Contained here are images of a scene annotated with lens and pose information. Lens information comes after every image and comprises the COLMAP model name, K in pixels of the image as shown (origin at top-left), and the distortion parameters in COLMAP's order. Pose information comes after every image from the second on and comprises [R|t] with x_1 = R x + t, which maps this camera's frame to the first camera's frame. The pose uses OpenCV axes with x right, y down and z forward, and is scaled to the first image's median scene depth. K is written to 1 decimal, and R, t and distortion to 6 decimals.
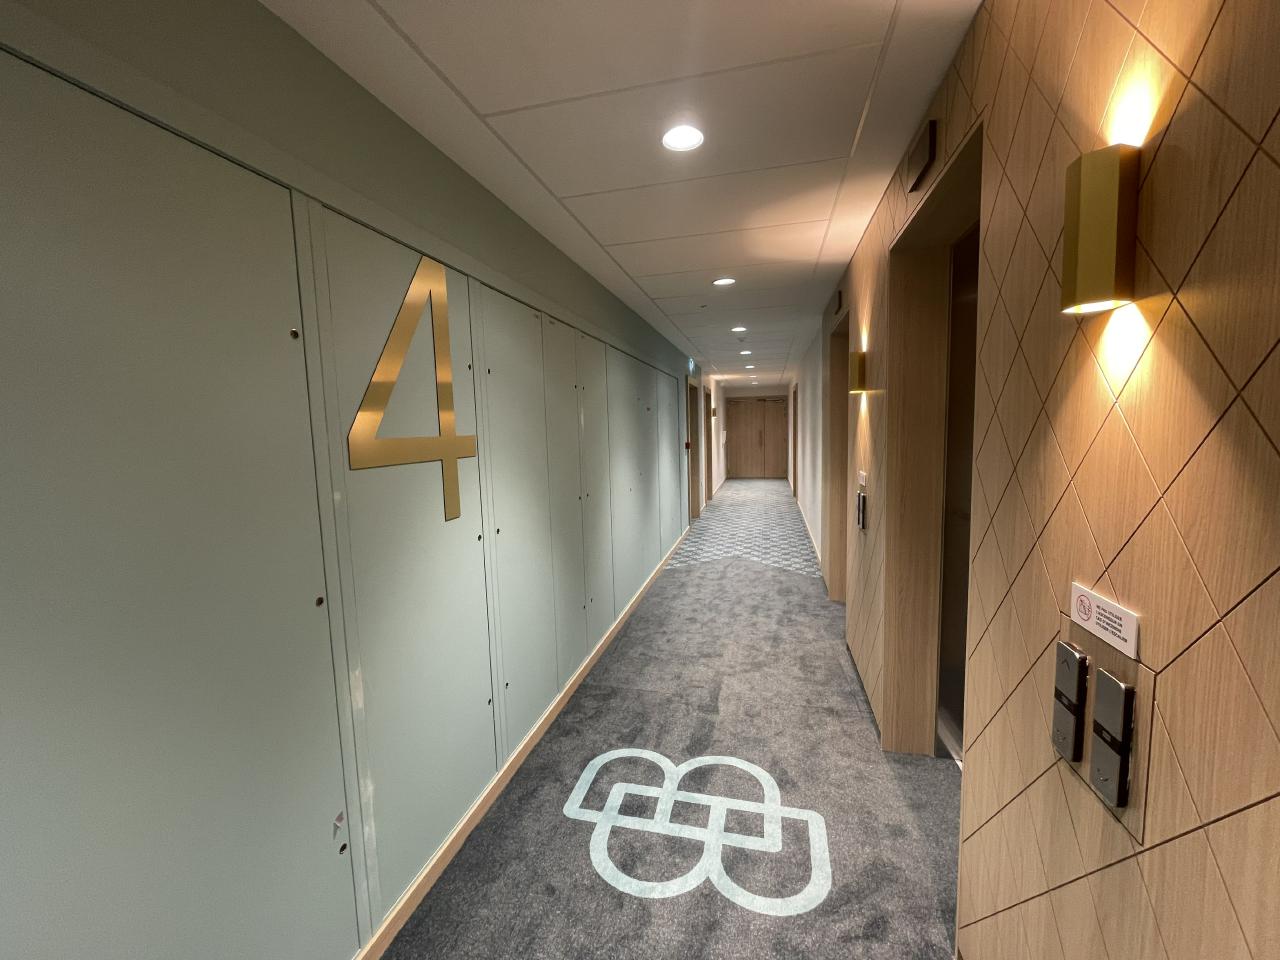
lens RADIAL K [[519.5, 0, 644.9], [0, 519.5, 479.1], [0, 0, 1]] dist [-0.002879, -0.000191]
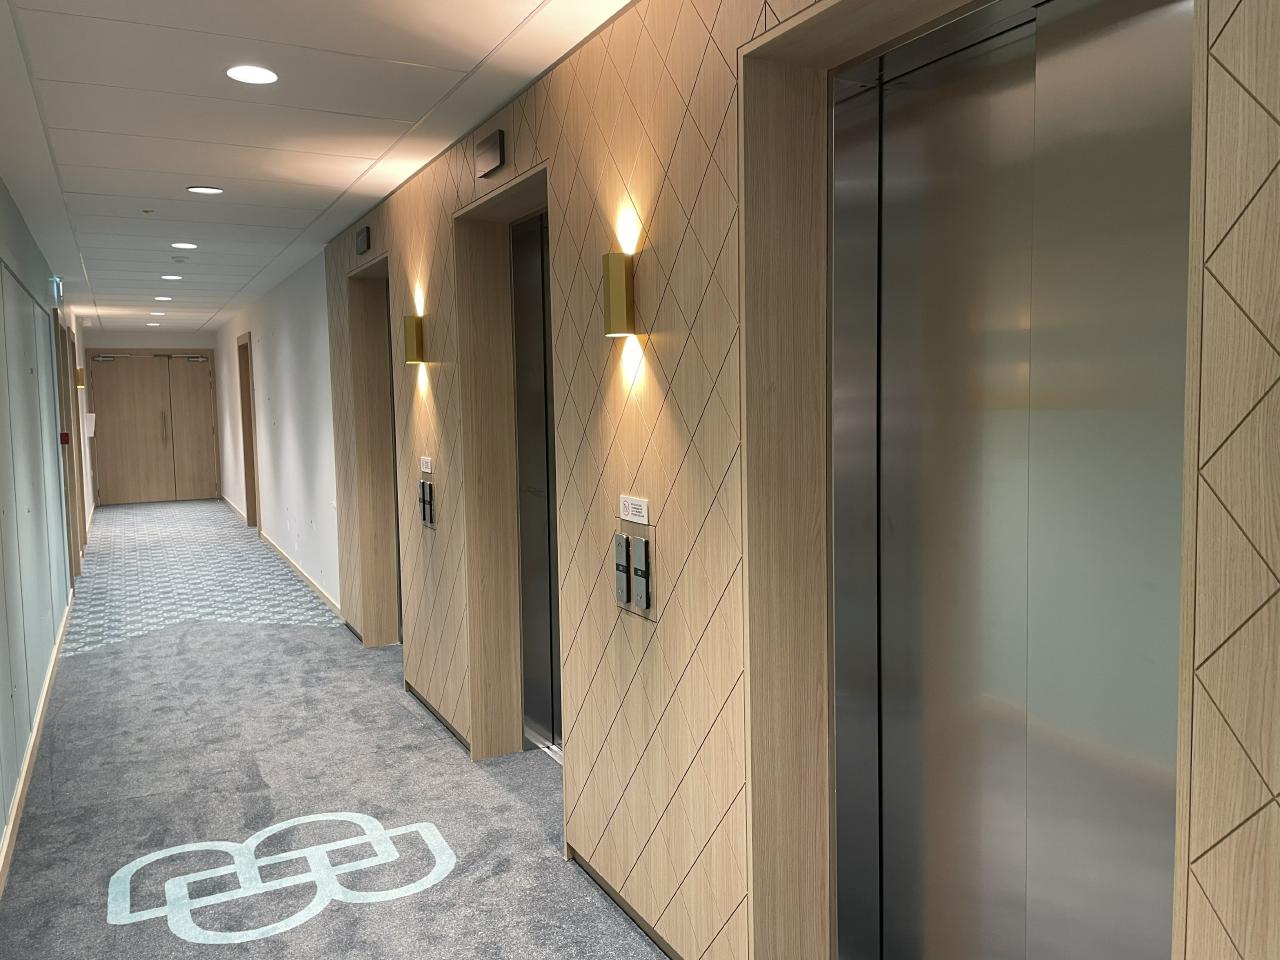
lens RADIAL K [[975.6, 0, 640.9], [0, 975.6, 478.0], [0, 0, 1]] dist [0.005070, -0.006132]
pose [[0.755815, -0.043356, 0.653348, -0.398280], [0.061766, 0.998077, -0.005220, 0.057057], [-0.651865, 0.044300, 0.757040, -0.483613]]
